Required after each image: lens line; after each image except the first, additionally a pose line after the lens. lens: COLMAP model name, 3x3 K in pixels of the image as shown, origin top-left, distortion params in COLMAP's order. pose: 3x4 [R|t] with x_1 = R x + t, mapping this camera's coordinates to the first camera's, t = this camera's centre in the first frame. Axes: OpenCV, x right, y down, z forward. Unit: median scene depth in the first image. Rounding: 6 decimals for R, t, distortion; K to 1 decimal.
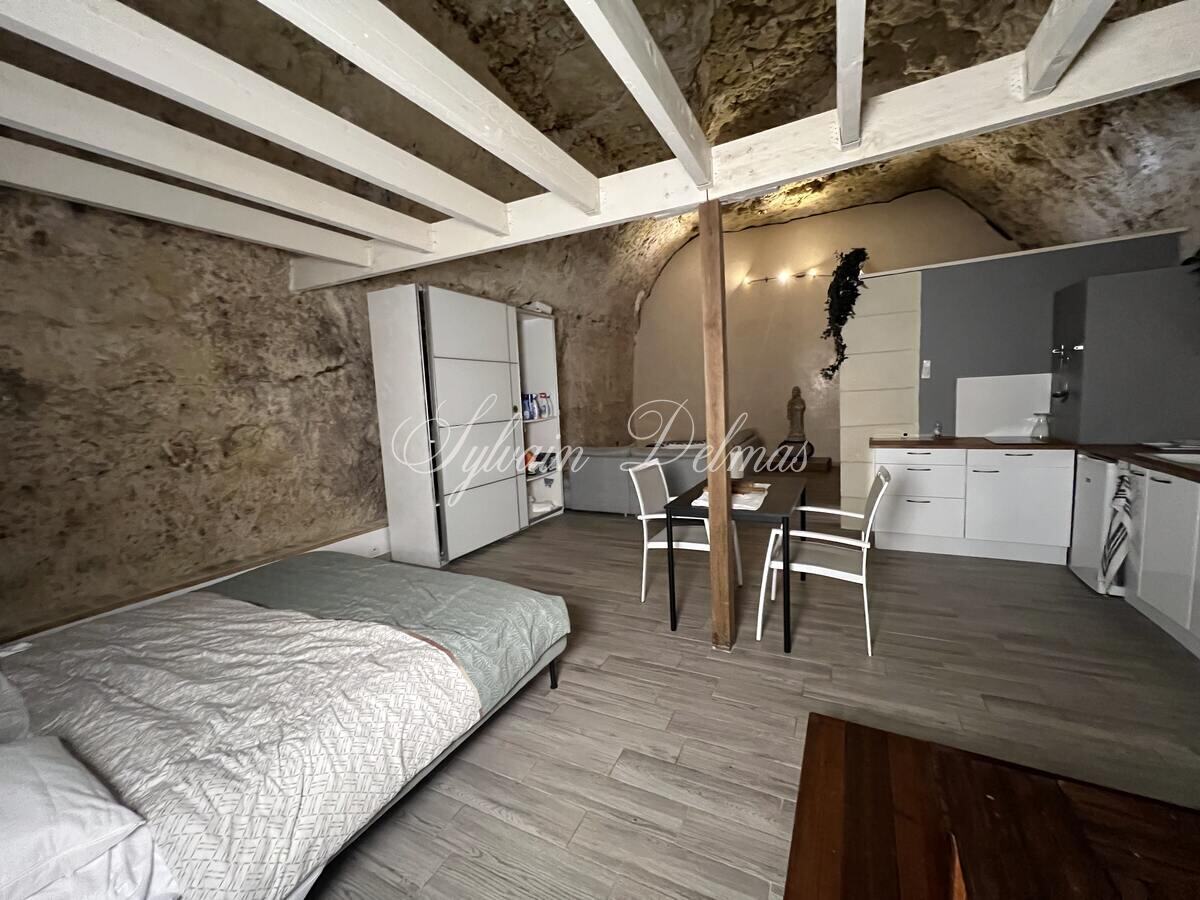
lens RADIAL K [[478.8, 0, 598.8], [0, 478.8, 449.0], [0, 0, 1]] dist [-0.000723, 0.000493]
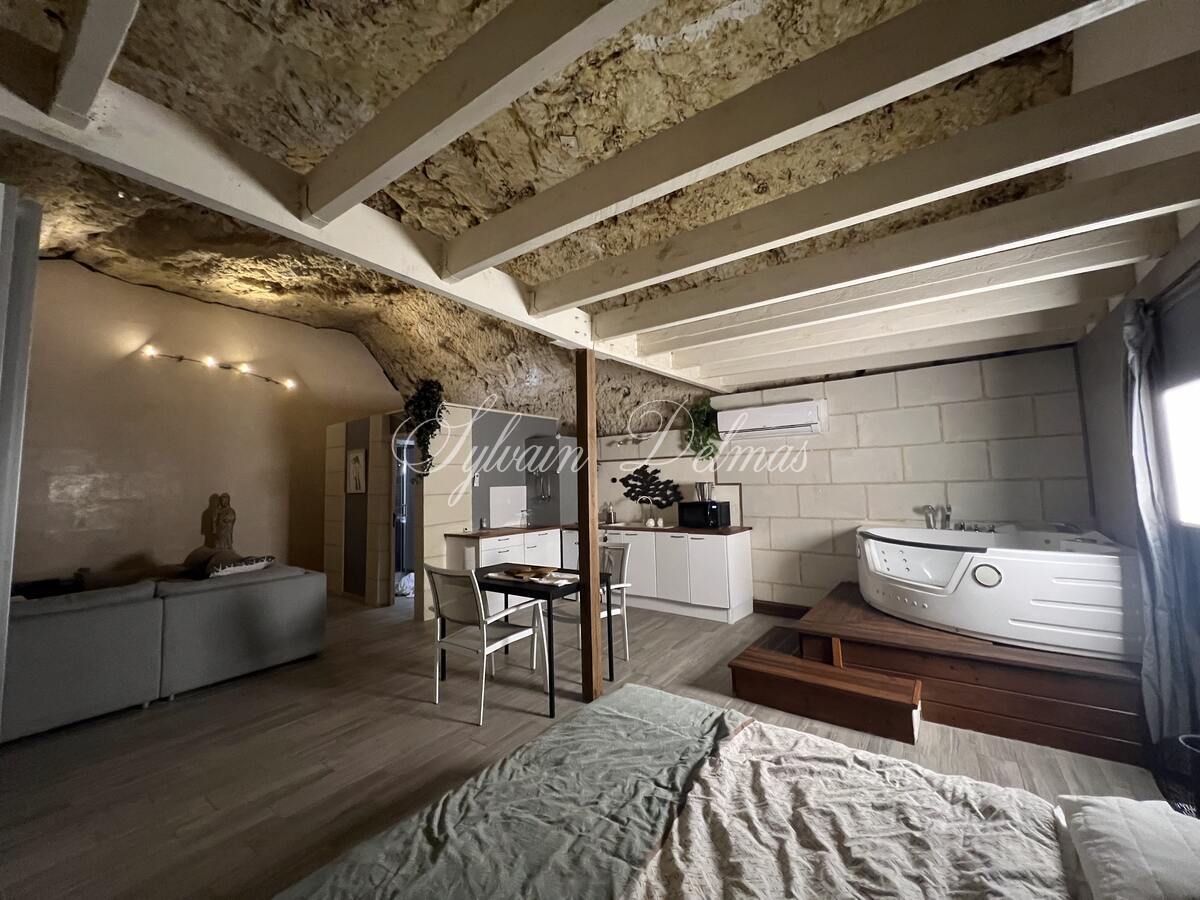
lens RADIAL K [[478.8, 0, 598.3], [0, 478.8, 446.3], [0, 0, 1]] dist [-0.000723, 0.000493]
pose [[0.143958, 0.124785, 0.981685, -0.531565], [0.124214, 0.981893, -0.143027, -0.017942], [-0.981757, 0.142529, 0.125851, 0.406749]]
